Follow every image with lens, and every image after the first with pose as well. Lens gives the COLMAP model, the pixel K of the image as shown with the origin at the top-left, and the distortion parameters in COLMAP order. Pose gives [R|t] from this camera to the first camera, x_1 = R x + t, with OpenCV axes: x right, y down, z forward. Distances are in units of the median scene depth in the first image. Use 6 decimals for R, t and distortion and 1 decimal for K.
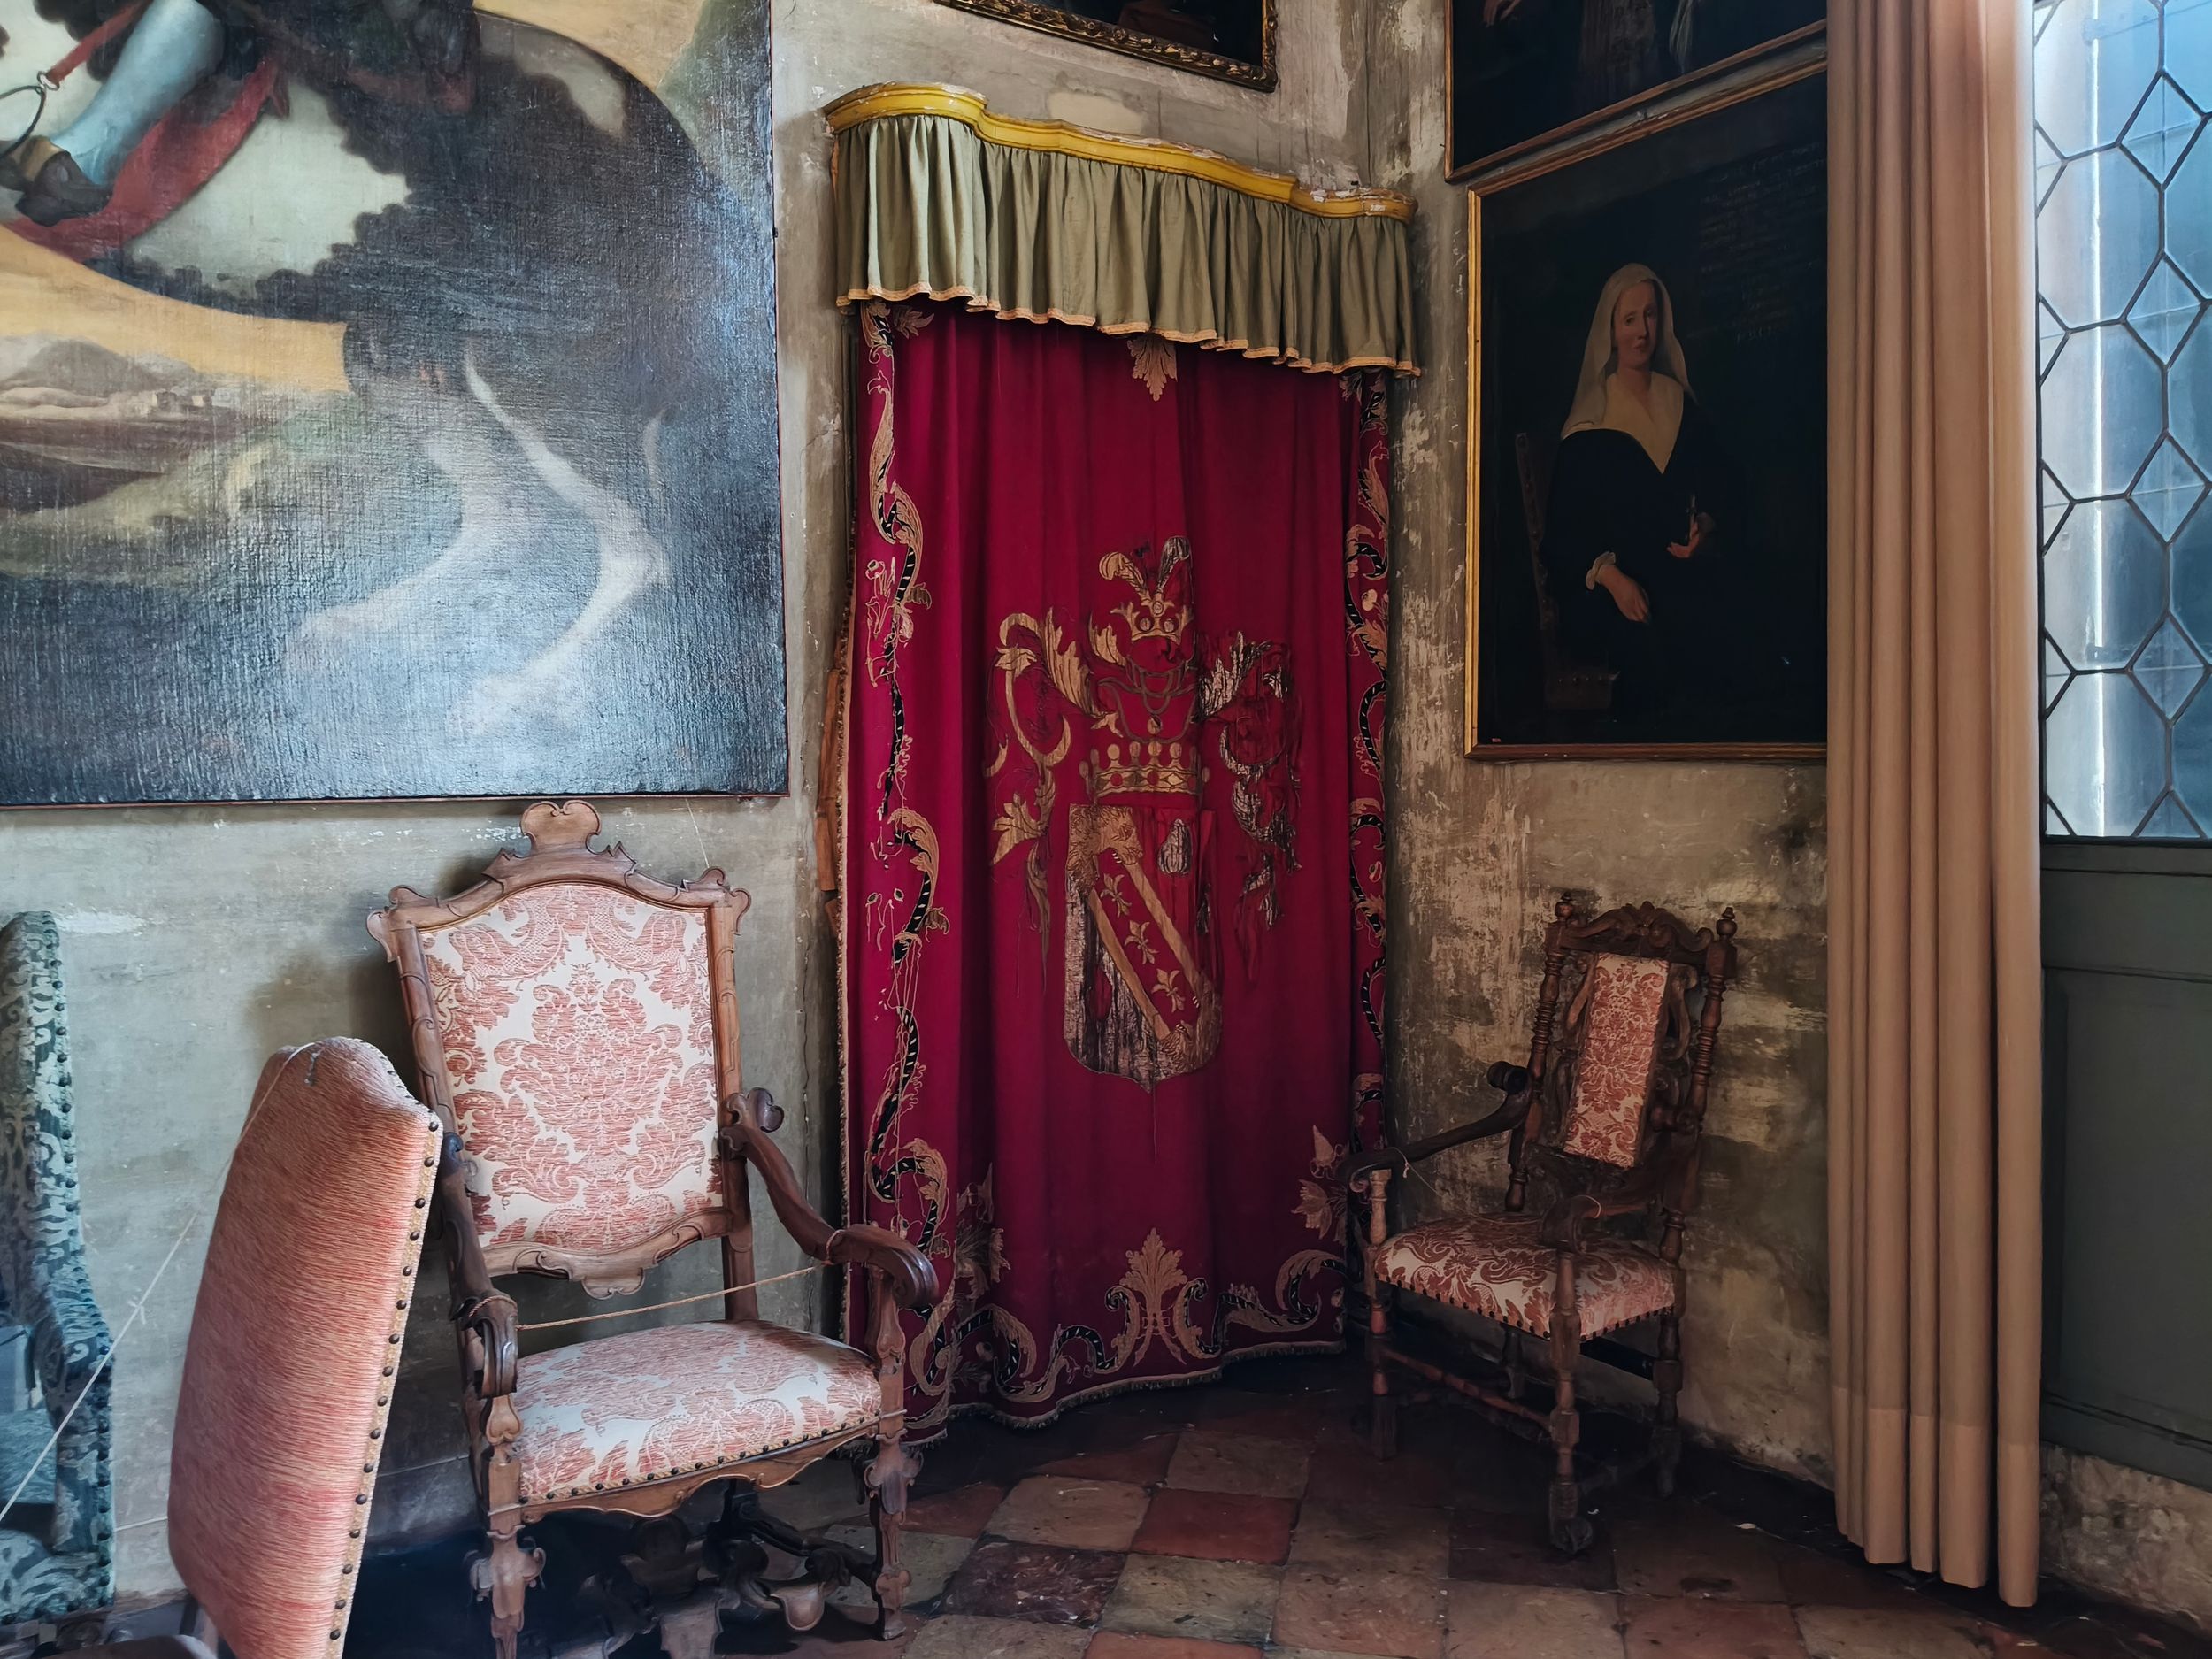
lens RADIAL K [[1736.2, 0, 1101.0], [0, 1736.2, 832.4], [0, 0, 1]] dist [0.066549, -0.133522]
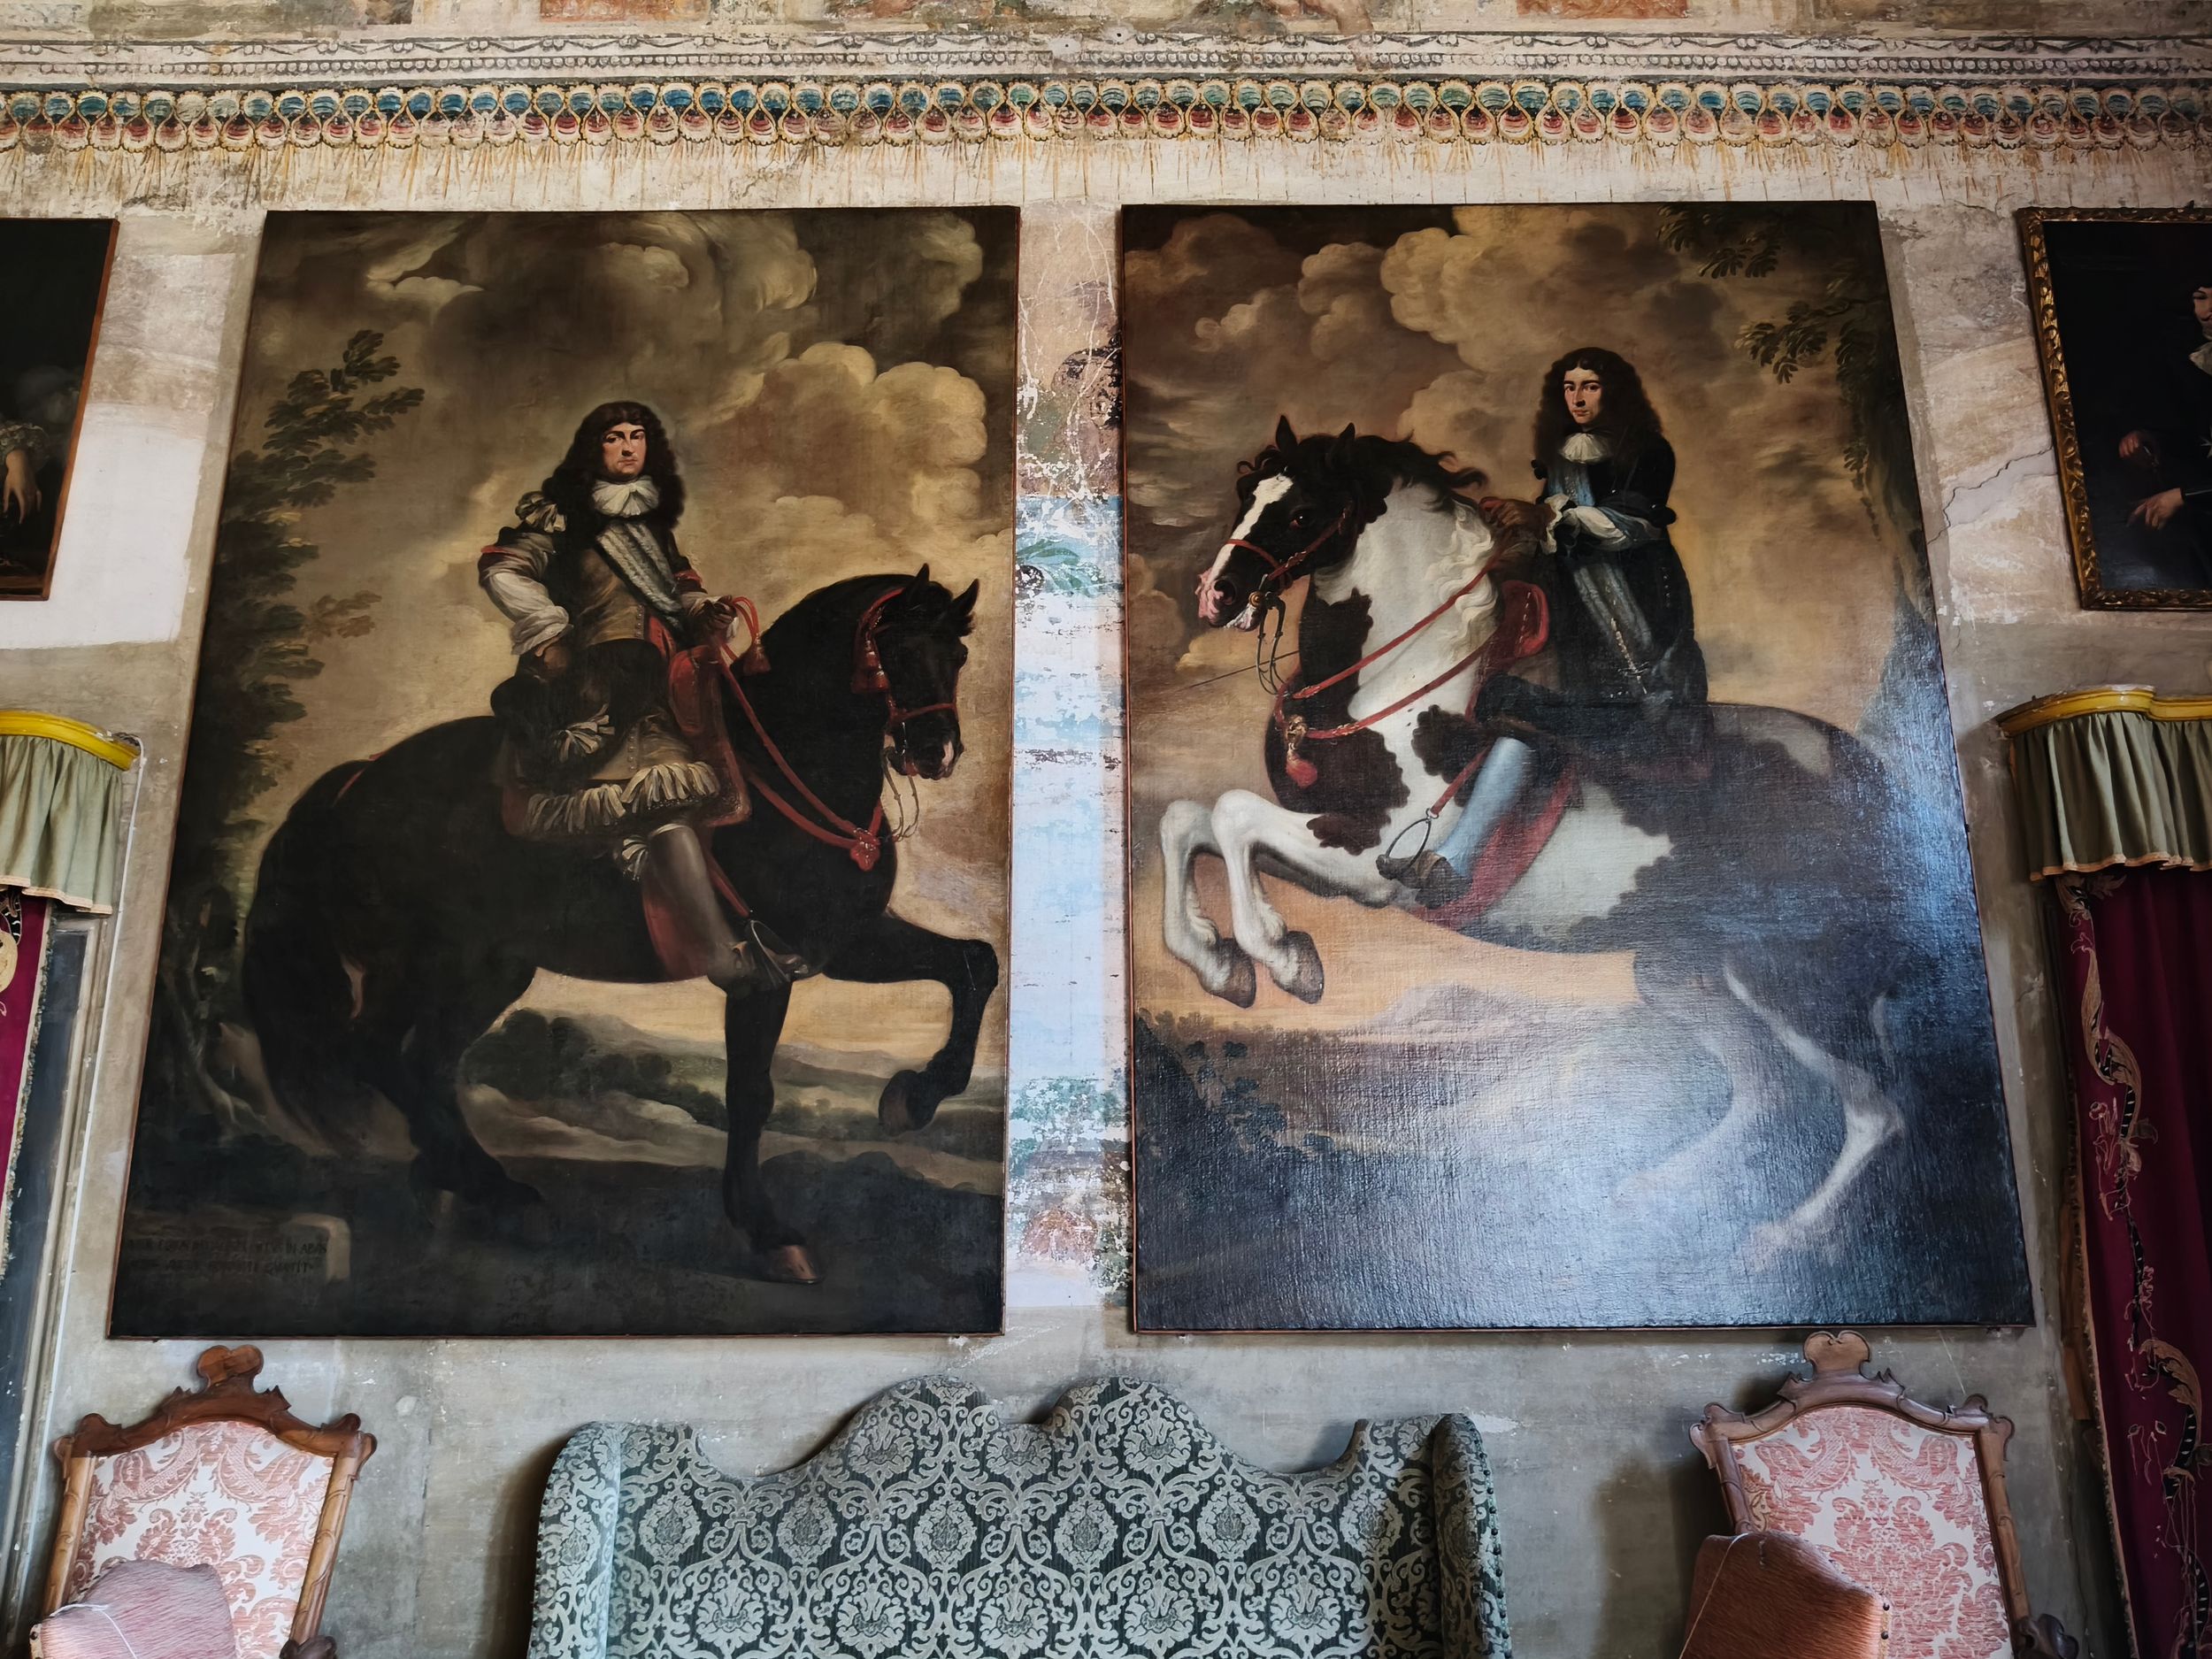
lens RADIAL K [[1742.5, 0, 1098.7], [0, 1742.5, 823.2], [0, 0, 1]] dist [0.009702, -0.044463]
pose [[0.836810, -0.133674, -0.530924, -0.057915], [-0.019867, 0.961683, -0.273442, -0.016256], [0.547133, 0.239367, 0.802090, -0.281685]]
